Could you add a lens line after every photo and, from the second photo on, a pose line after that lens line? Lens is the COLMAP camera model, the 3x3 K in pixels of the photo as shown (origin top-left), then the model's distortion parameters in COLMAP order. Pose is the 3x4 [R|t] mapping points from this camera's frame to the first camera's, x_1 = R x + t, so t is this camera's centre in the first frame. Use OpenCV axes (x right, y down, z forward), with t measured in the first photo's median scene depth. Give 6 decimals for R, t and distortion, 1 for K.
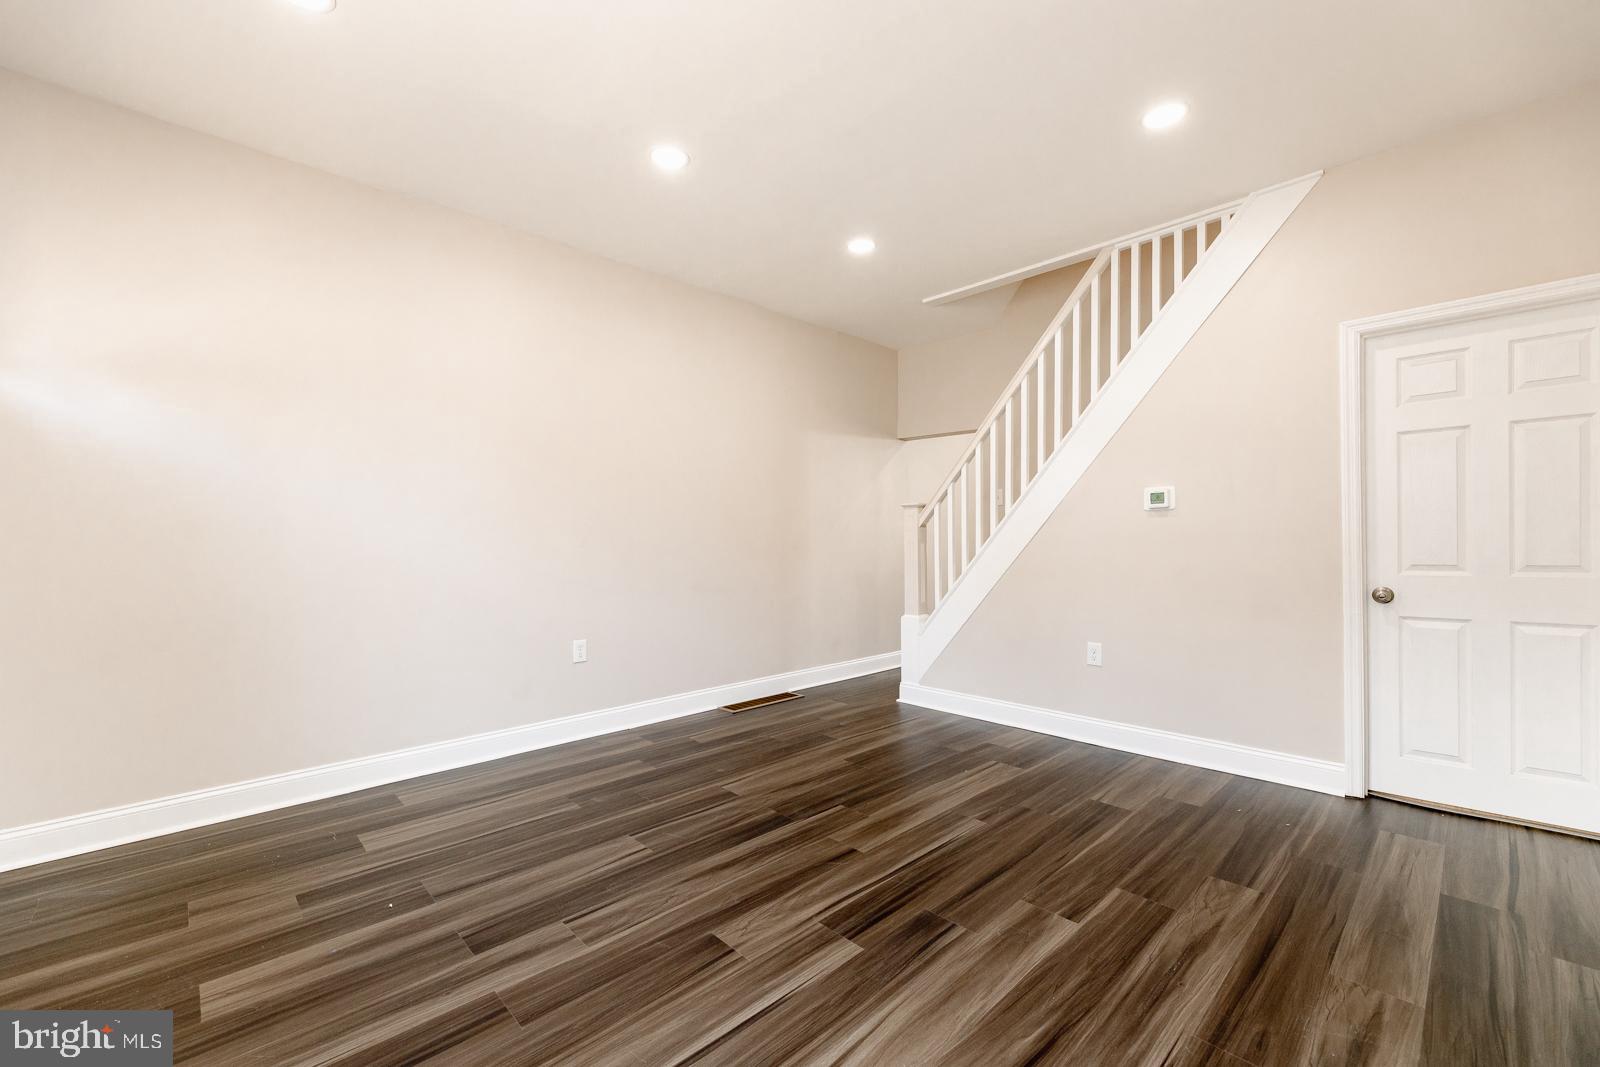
lens RADIAL K [[648.6, 0, 780.3], [0, 648.6, 550.1], [0, 0, 1]] dist [0.001225, -0.000026]
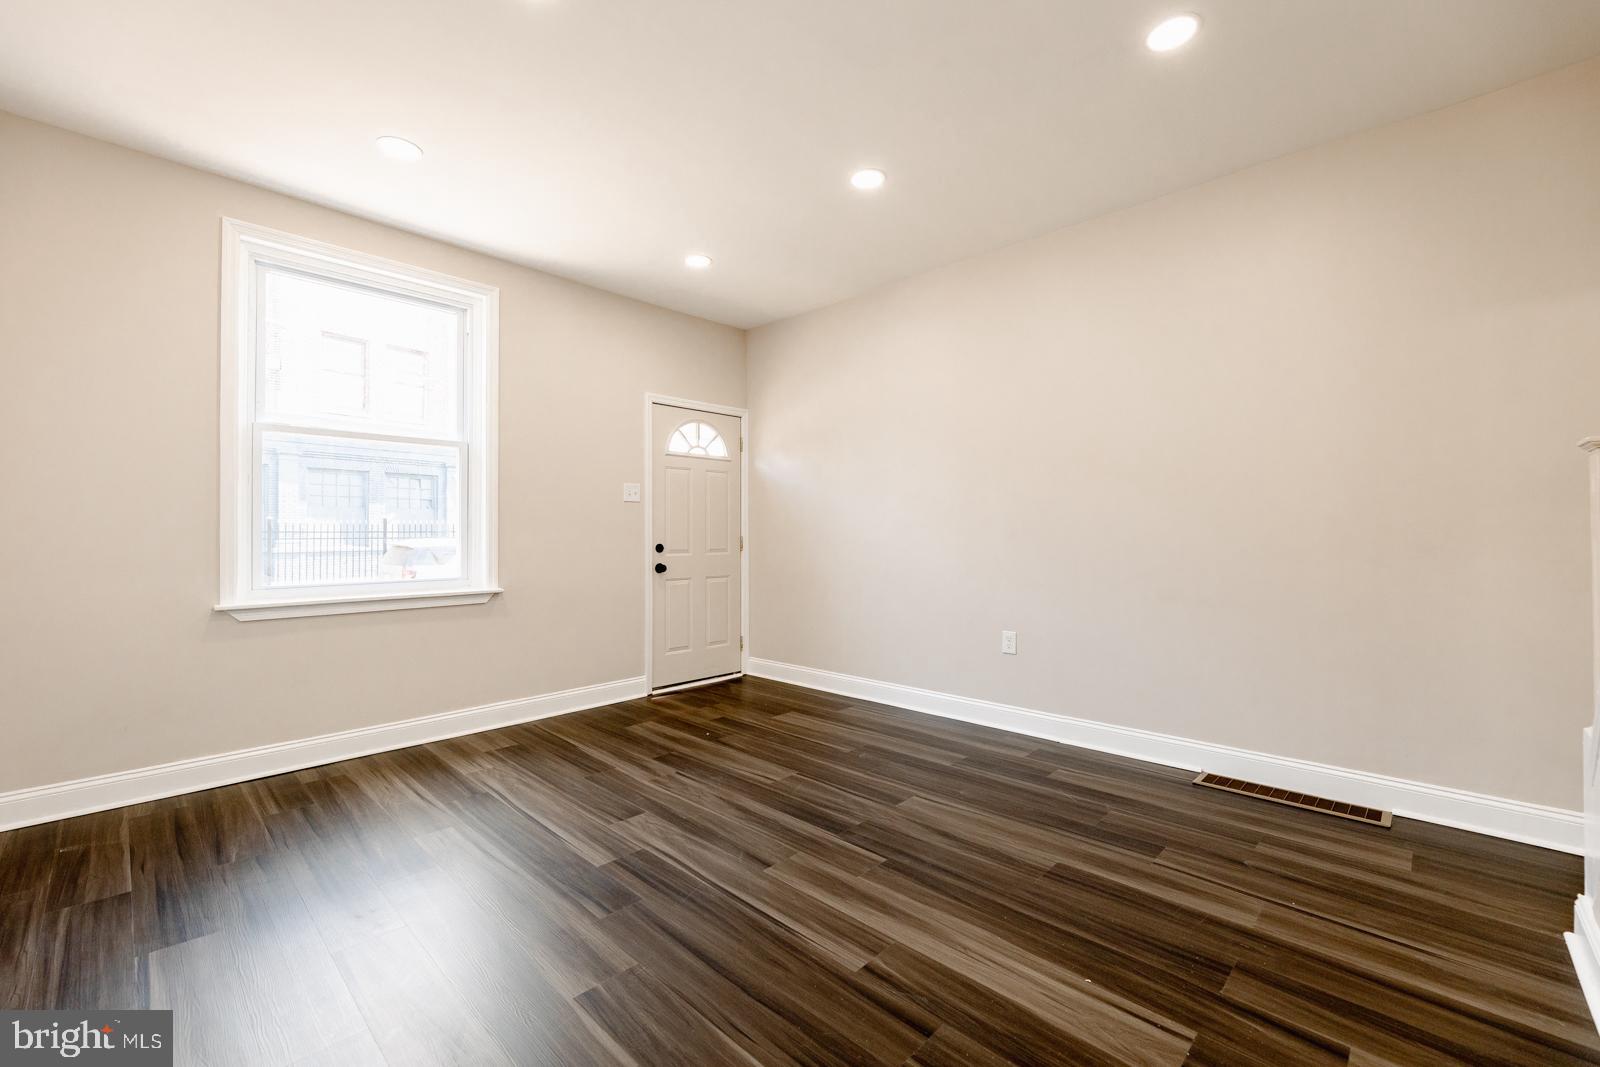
lens RADIAL K [[650.7, 0, 817.8], [0, 650.7, 530.1], [0, 0, 1]] dist [0.000334, -0.000023]
pose [[0.076405, -0.001232, -0.997076, 0.927644], [-0.013194, 0.999910, -0.002246, -0.012023], [0.996990, 0.013327, 0.076382, 0.883262]]
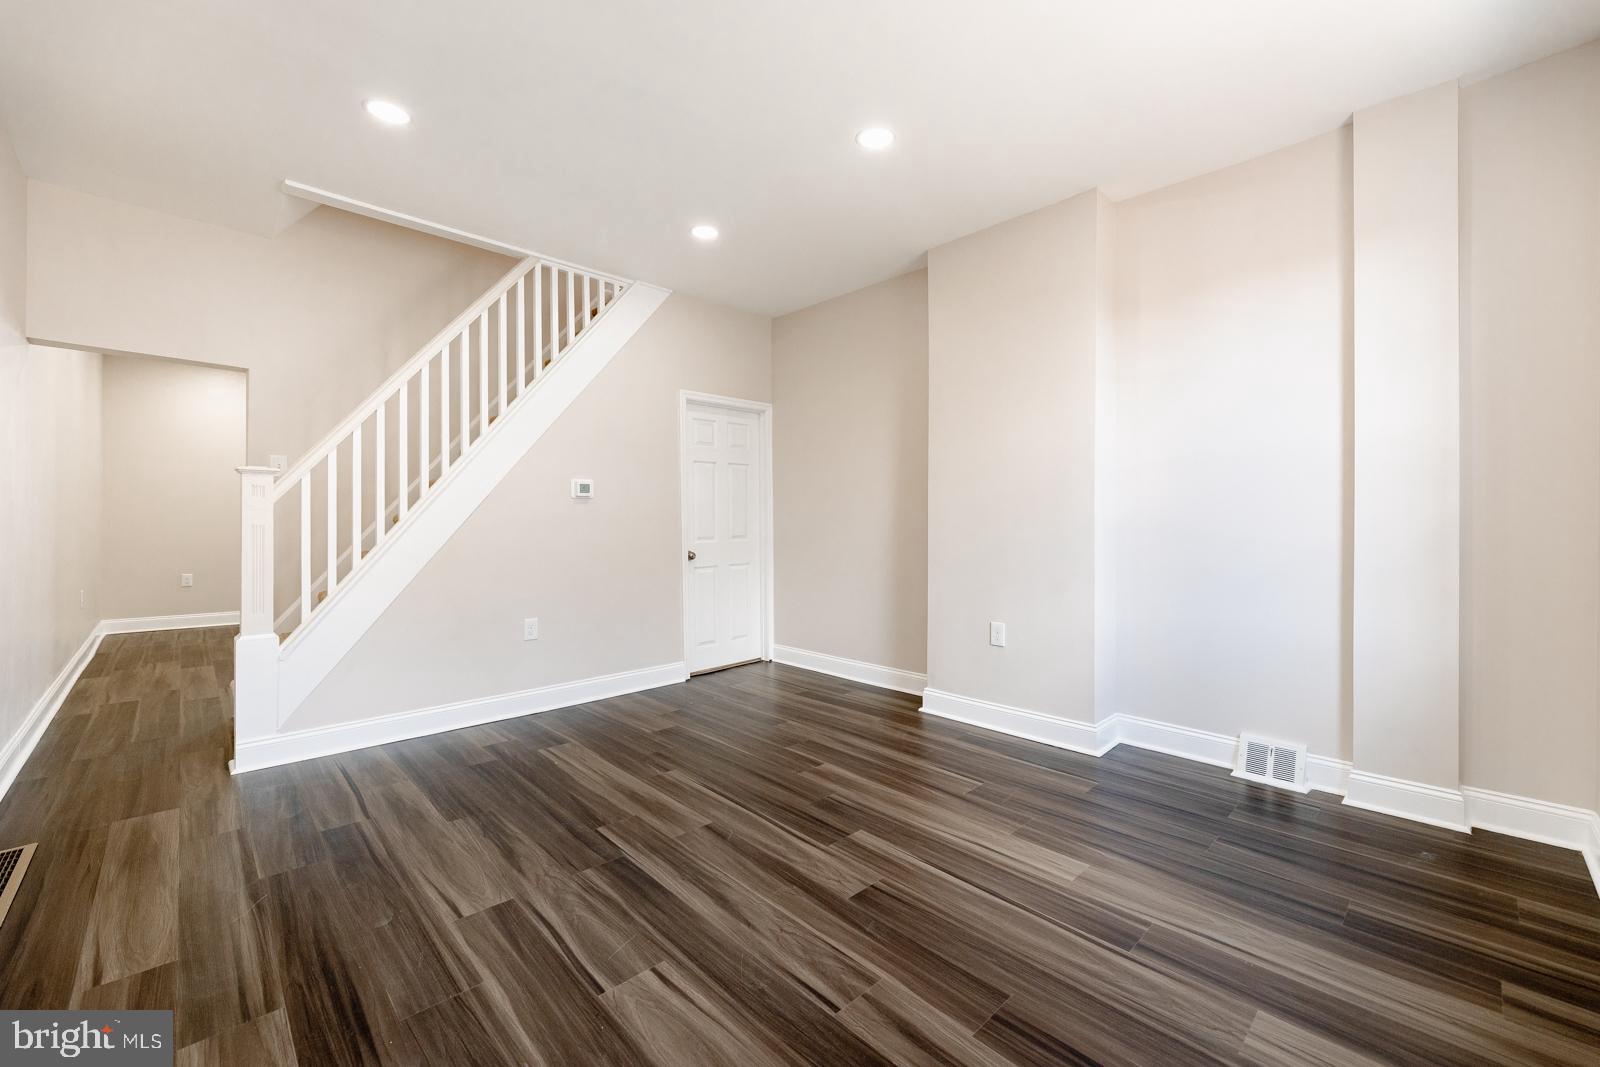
lens RADIAL K [[651.3, 0, 806.8], [0, 651.3, 518.9], [0, 0, 1]] dist [0.002588, -0.000098]
pose [[-0.014356, 0.007143, 0.999871, -0.816736], [0.015121, 0.999862, -0.006926, -0.010667], [-0.999783, 0.015020, -0.014462, 0.755991]]
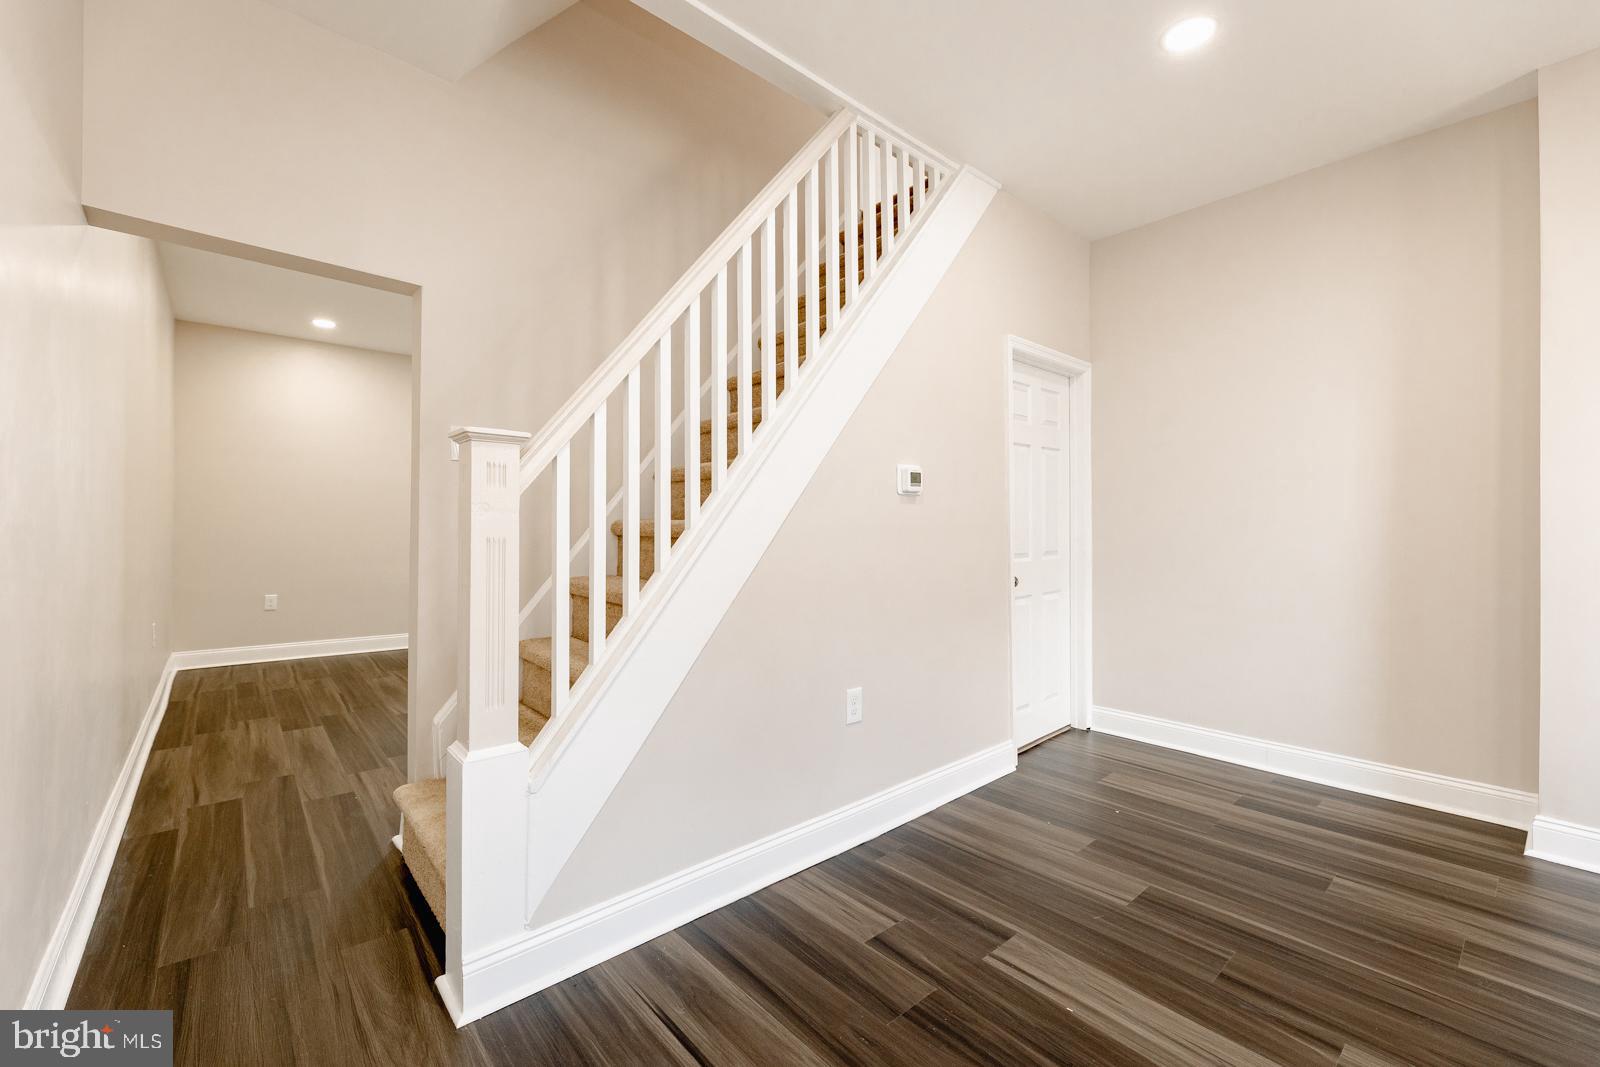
lens RADIAL K [[652.6, 0, 799.0], [0, 652.6, 523.6], [0, 0, 1]] dist [0.002547, 0.000031]
pose [[0.030973, 0.011913, 0.999449, -0.254905], [0.015653, 0.999801, -0.012402, -0.025198], [-0.999398, 0.016029, 0.030780, 1.403380]]
